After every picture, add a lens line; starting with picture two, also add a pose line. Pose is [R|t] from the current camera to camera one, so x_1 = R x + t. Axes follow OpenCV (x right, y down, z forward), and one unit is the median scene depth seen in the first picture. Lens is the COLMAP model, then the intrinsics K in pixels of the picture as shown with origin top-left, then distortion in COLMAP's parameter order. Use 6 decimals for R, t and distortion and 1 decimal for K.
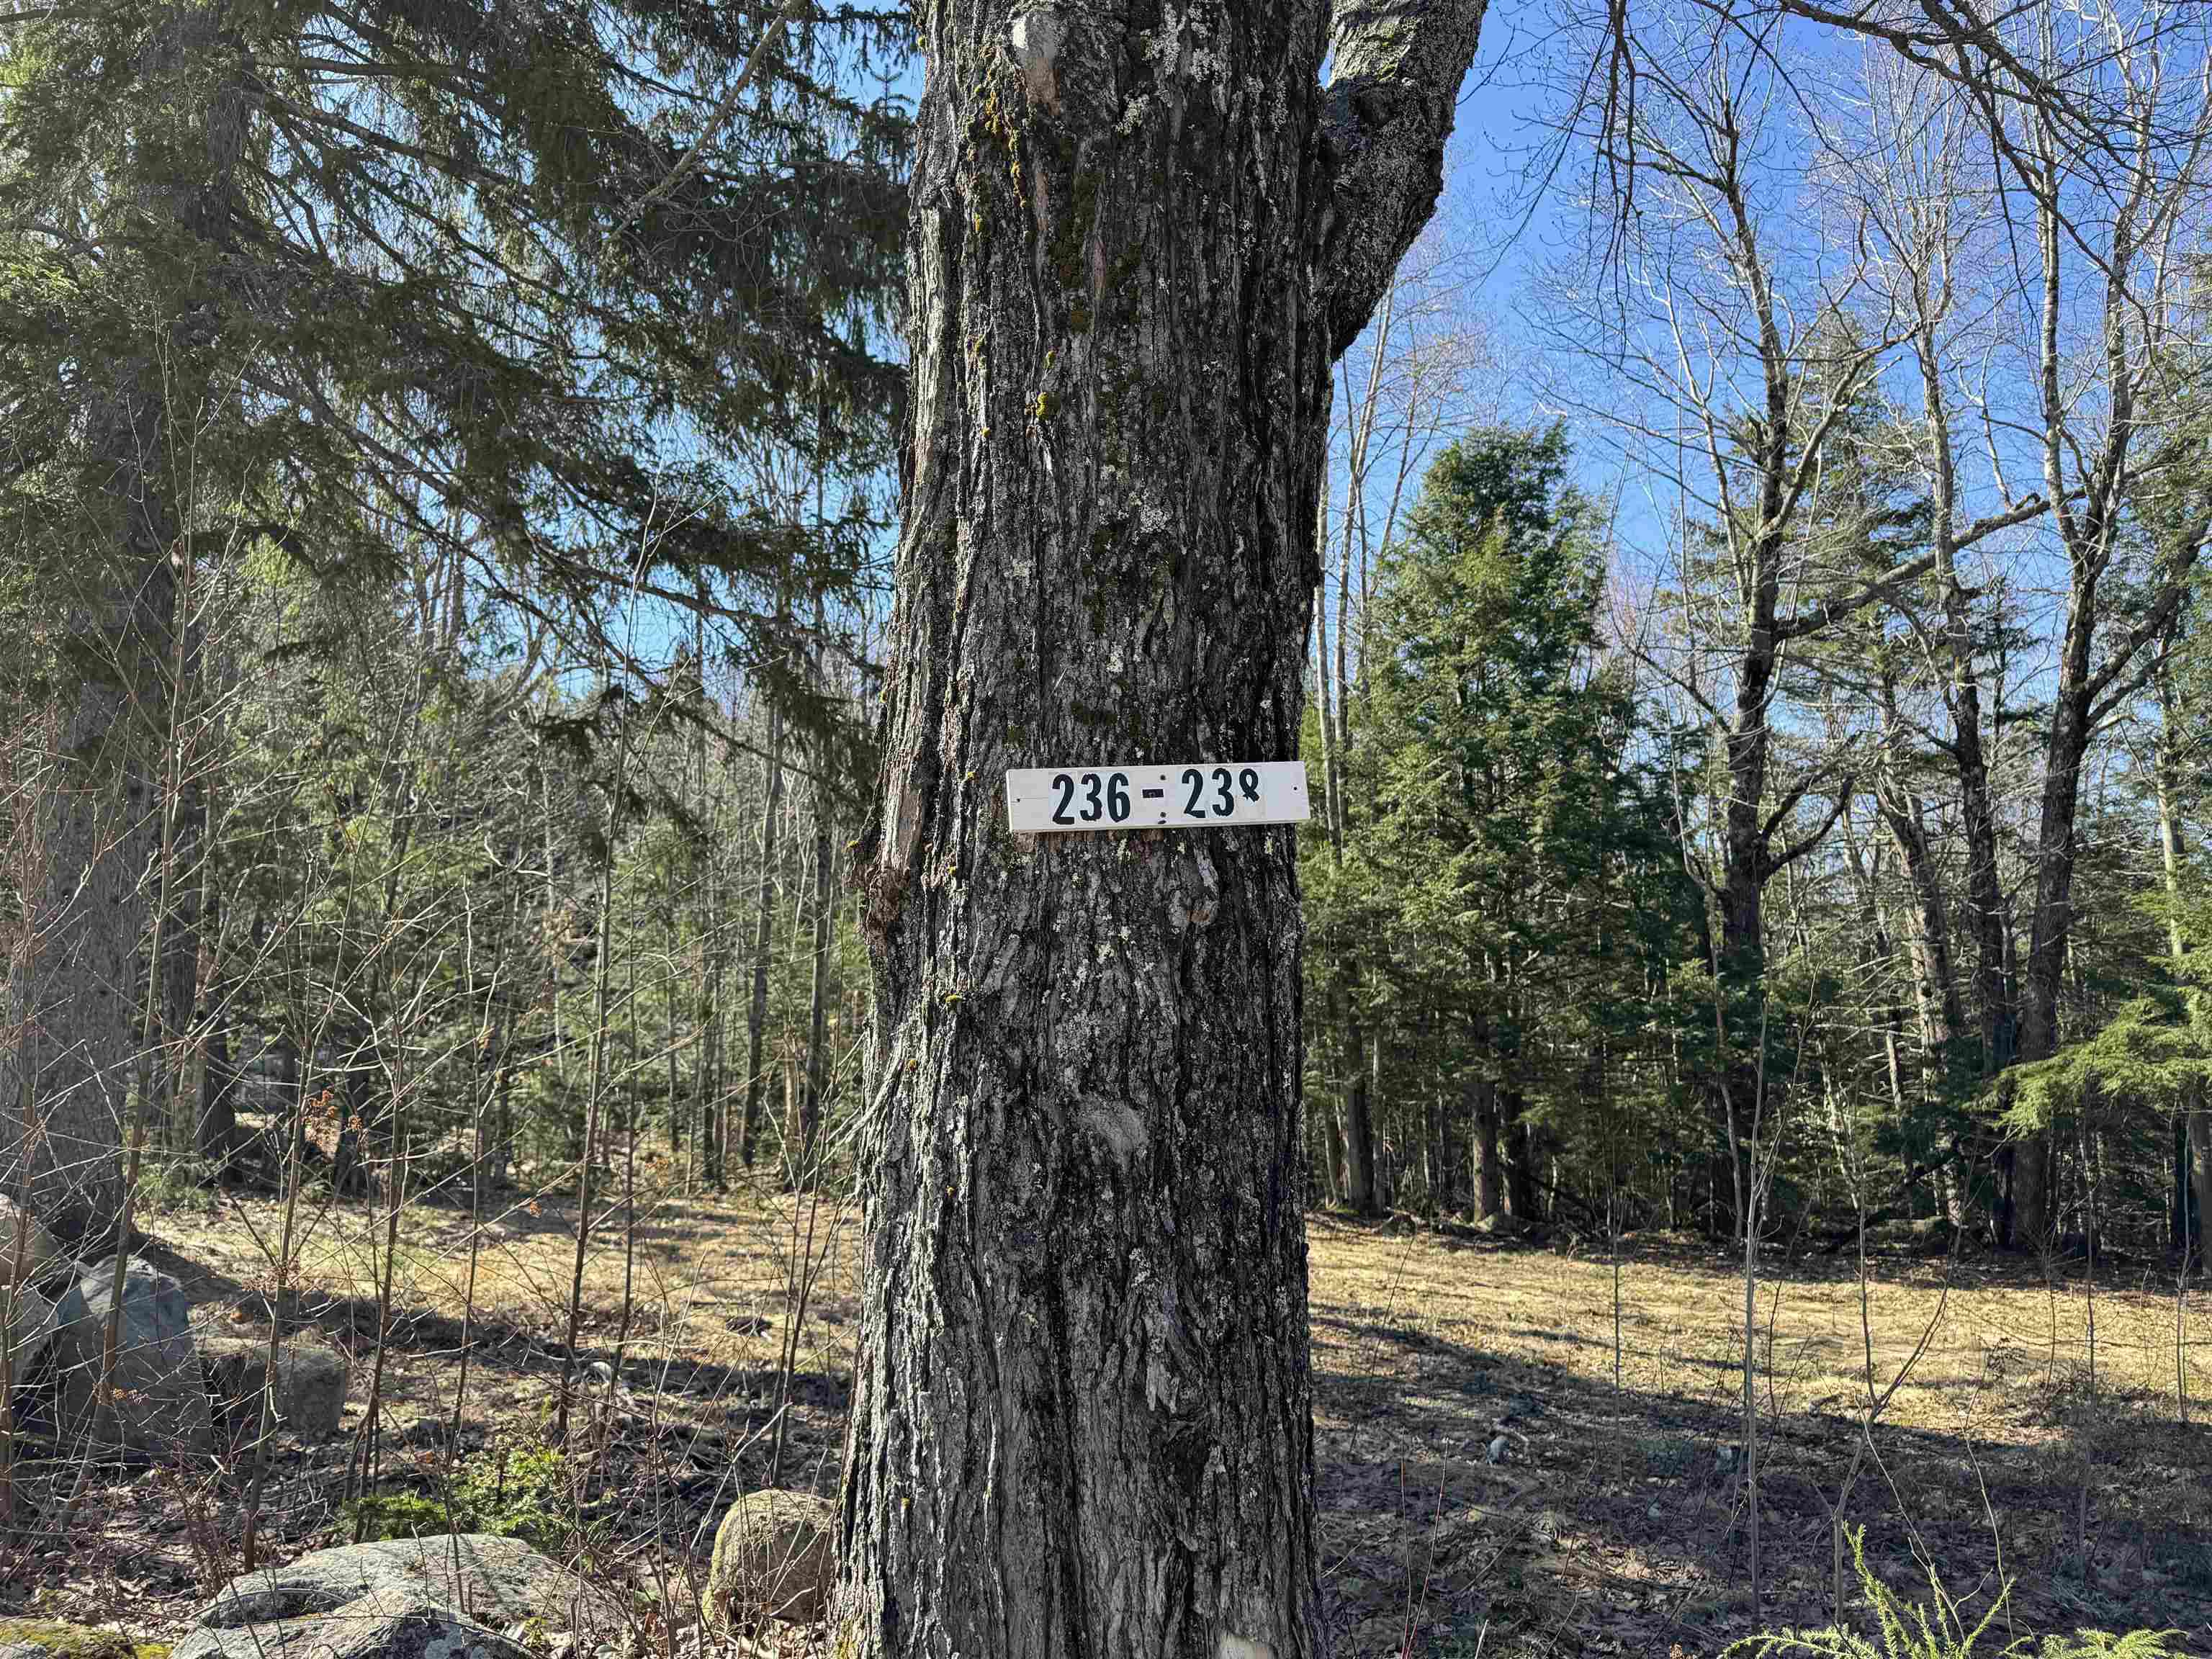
lens RADIAL K [[1547.5, 0, 1106.0], [0, 1547.5, 829.5], [0, 0, 1]] dist [0.143119, -0.272940]
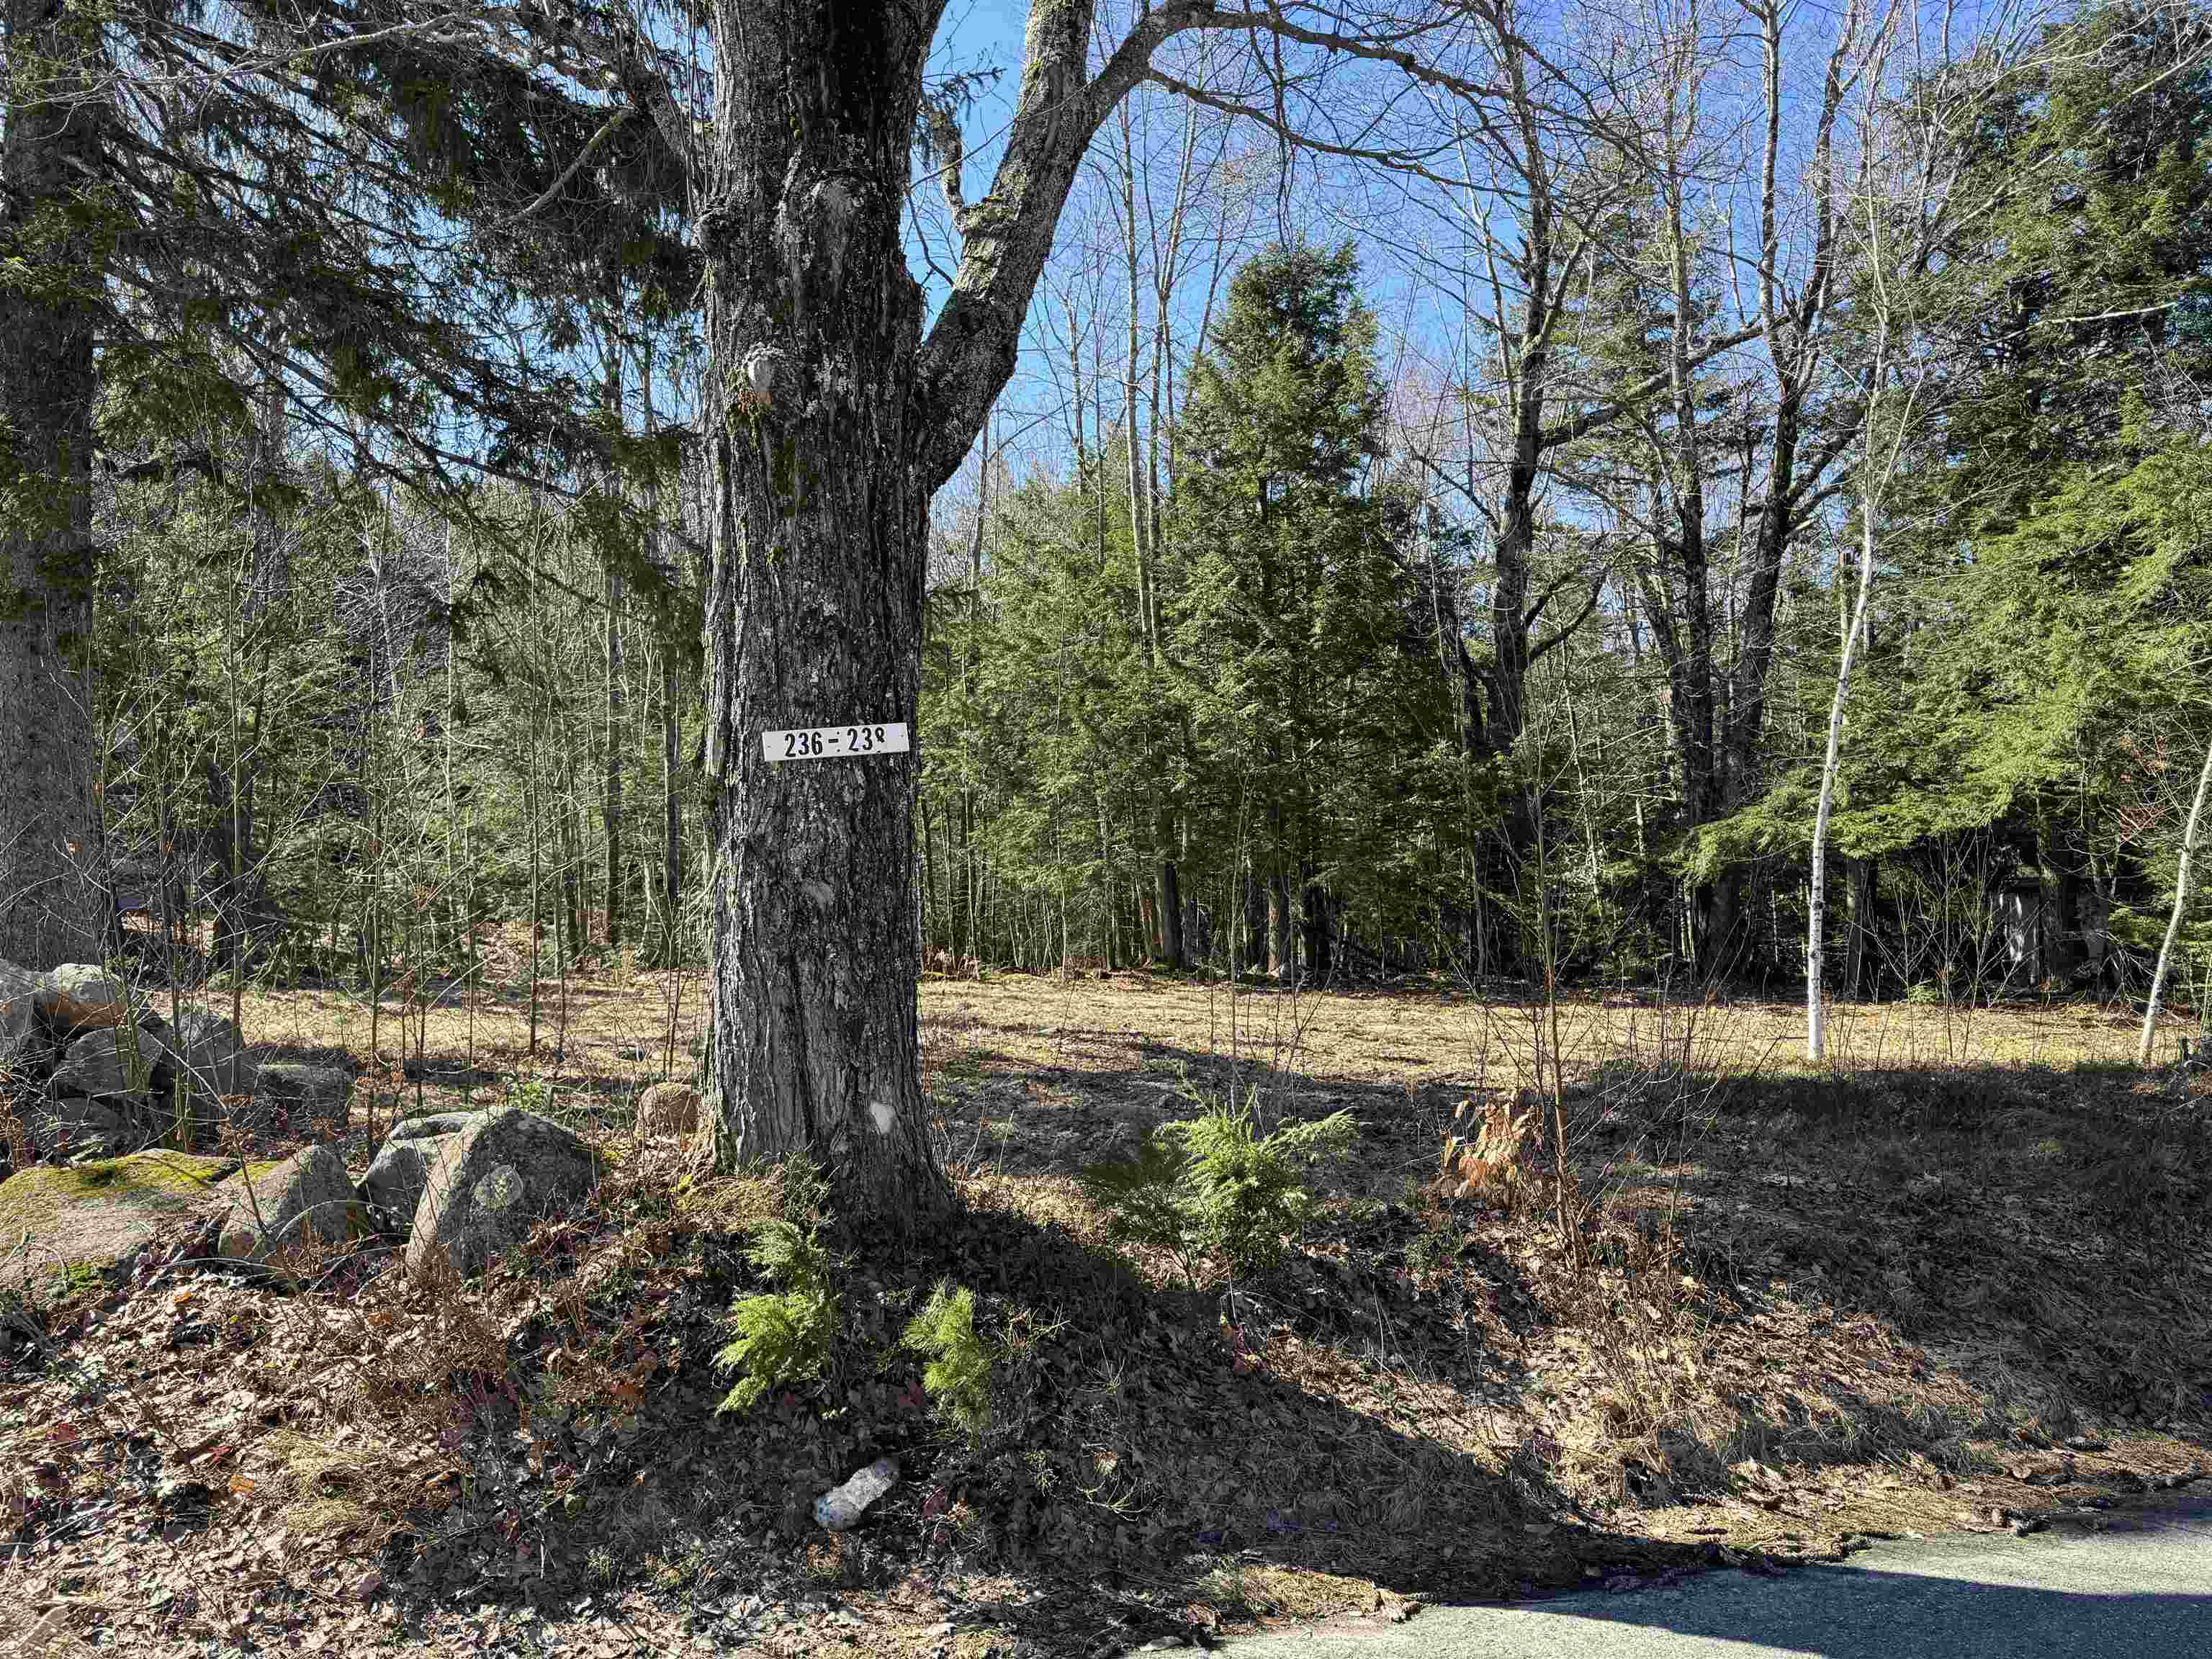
lens RADIAL K [[1476.0, 0, 1106.0], [0, 1476.0, 829.5], [0, 0, 1]] dist [0.134005, -0.118227]
pose [[0.994445, -0.029014, 0.101181, 0.173183], [0.014573, 0.989954, 0.140637, -0.164849], [-0.104245, -0.138382, 0.984877, -0.968991]]
